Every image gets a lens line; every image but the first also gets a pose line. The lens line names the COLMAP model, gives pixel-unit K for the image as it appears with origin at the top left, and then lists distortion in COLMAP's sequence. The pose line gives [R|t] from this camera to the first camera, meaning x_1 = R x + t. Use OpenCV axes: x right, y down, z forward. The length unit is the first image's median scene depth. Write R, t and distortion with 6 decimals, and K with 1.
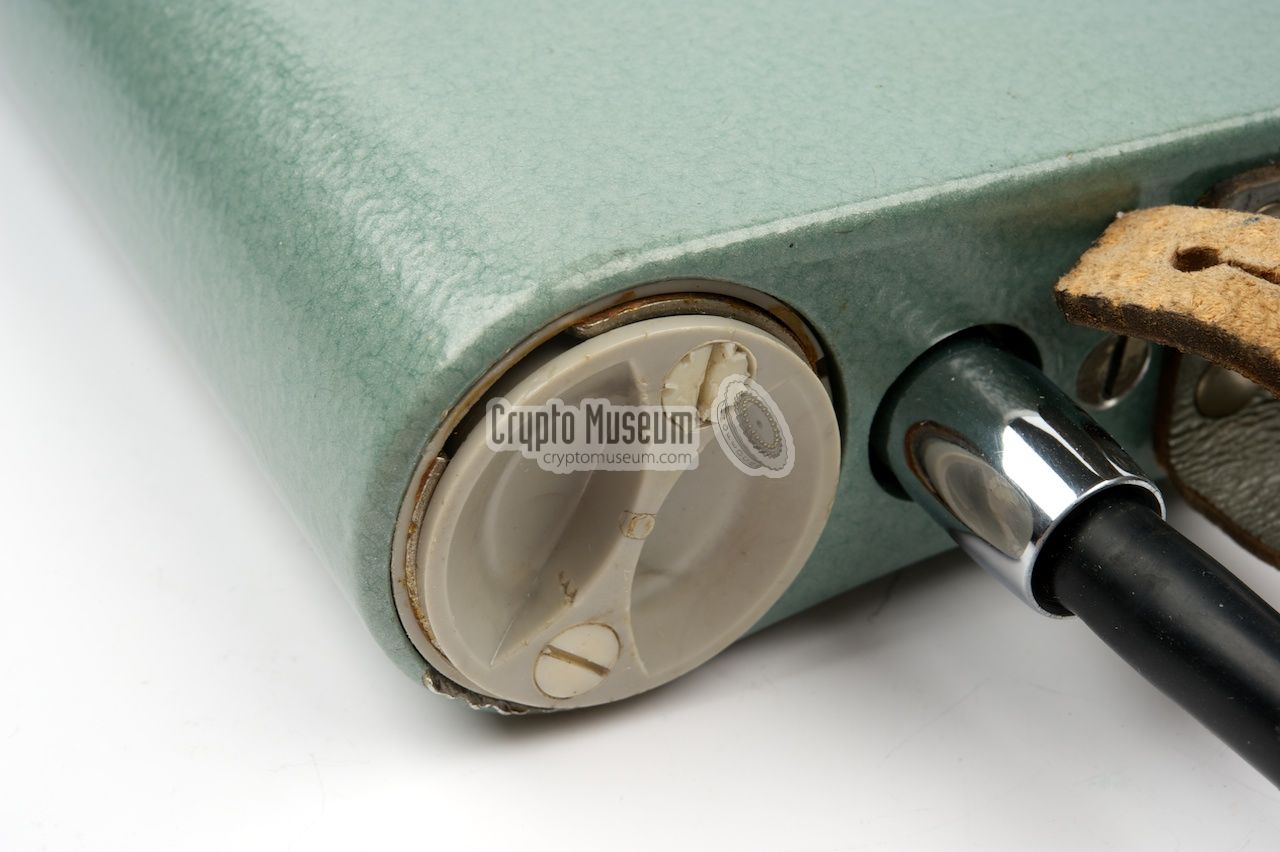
lens RADIAL K [[2272.9, 0, 639.7], [0, 2272.9, 427.2], [0, 0, 1]] dist [0.036286, 0.000000]
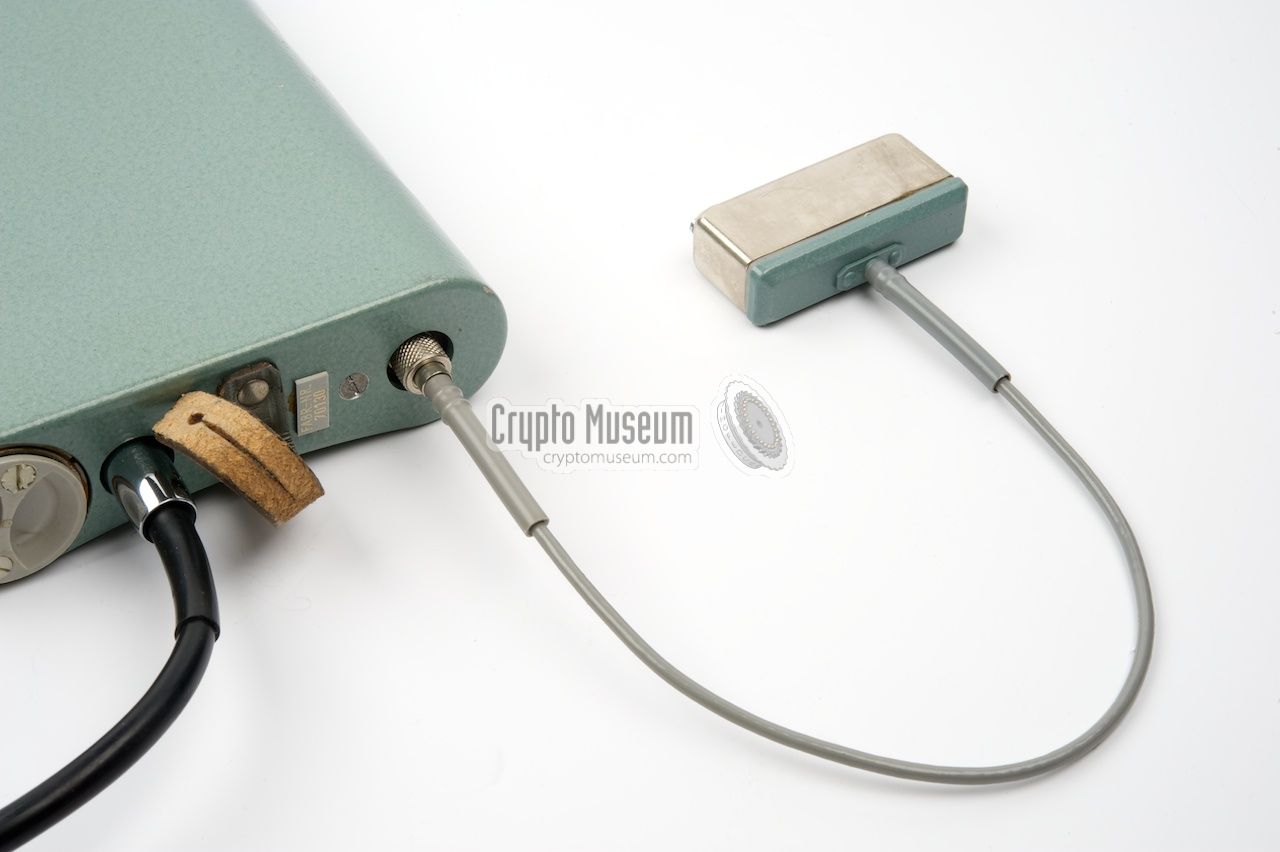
lens RADIAL K [[2272.9, 0, 639.9], [0, 2272.9, 425.0], [0, 0, 1]] dist [0.036286, 0.000000]
pose [[0.996979, -0.052000, -0.057689, 0.927177], [0.061253, 0.983120, 0.172406, -0.503047], [0.047750, -0.175419, 0.983335, -1.680700]]
